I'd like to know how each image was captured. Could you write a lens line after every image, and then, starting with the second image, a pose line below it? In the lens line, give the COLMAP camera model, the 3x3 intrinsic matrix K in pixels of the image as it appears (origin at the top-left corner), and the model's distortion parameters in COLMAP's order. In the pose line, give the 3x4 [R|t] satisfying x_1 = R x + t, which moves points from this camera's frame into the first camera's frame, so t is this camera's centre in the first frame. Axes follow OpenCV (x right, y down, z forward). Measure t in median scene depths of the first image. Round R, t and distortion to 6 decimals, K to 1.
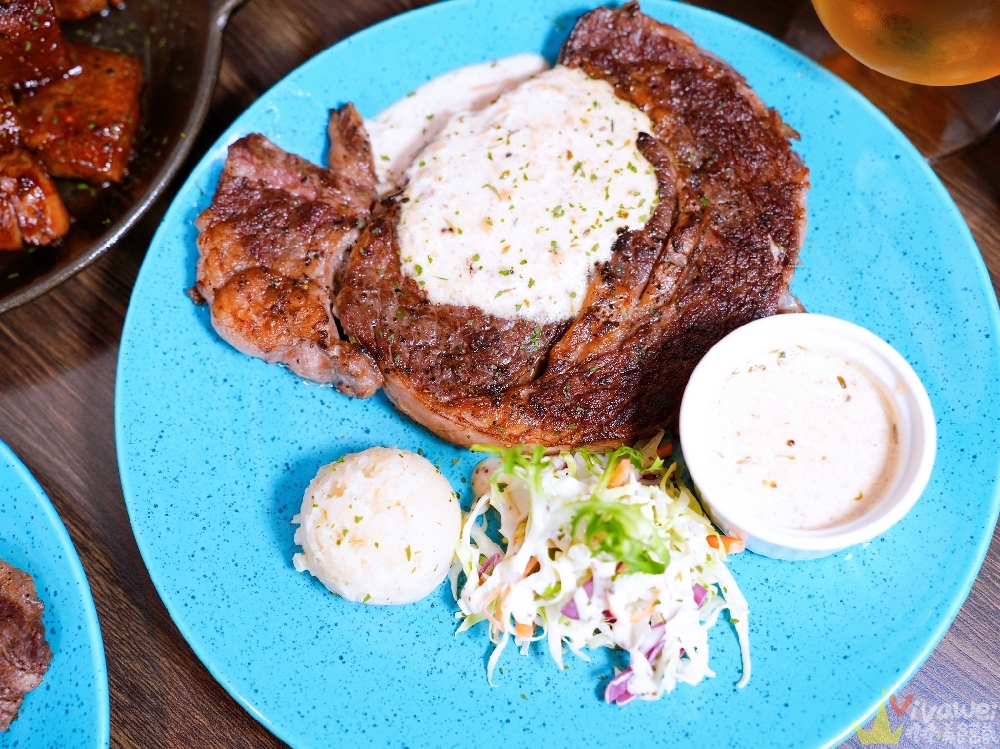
lens RADIAL K [[1211.9, 0, 500.0], [0, 1211.9, 374.5], [0, 0, 1]] dist [0.036050, 0.051299]
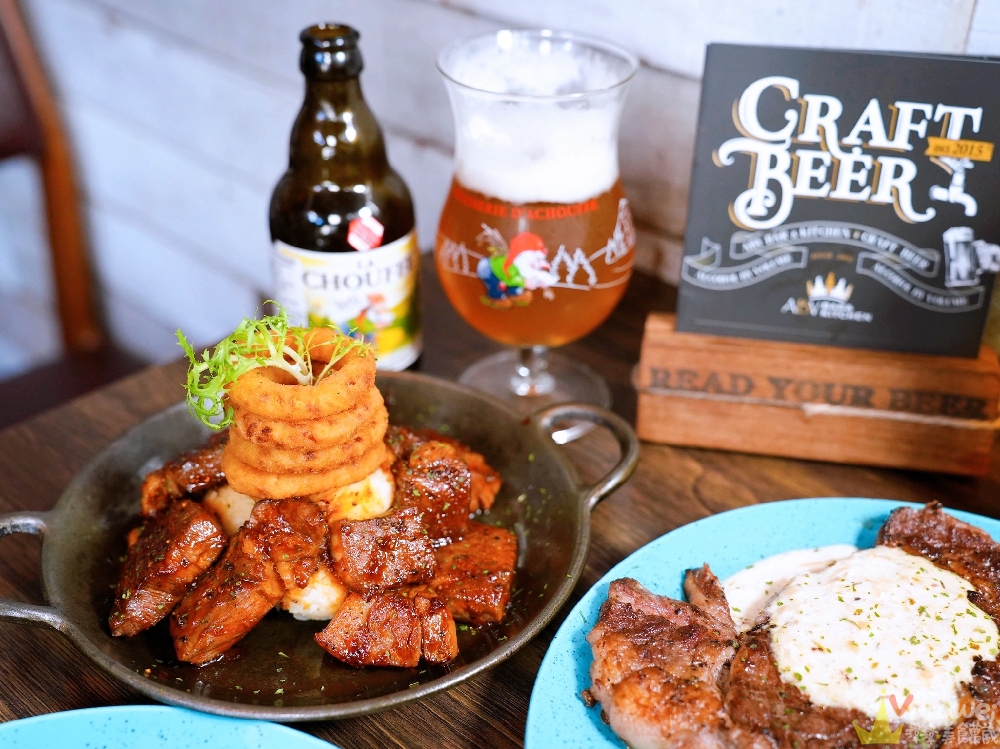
lens RADIAL K [[1211.9, 0, 500.0], [0, 1211.9, 374.5], [0, 0, 1]] dist [0.036050, 0.051299]
pose [[0.998749, 0.036274, -0.034432, -0.302315], [-0.049729, 0.793605, -0.606398, 0.370546], [0.005329, 0.607351, 0.794416, -0.044329]]
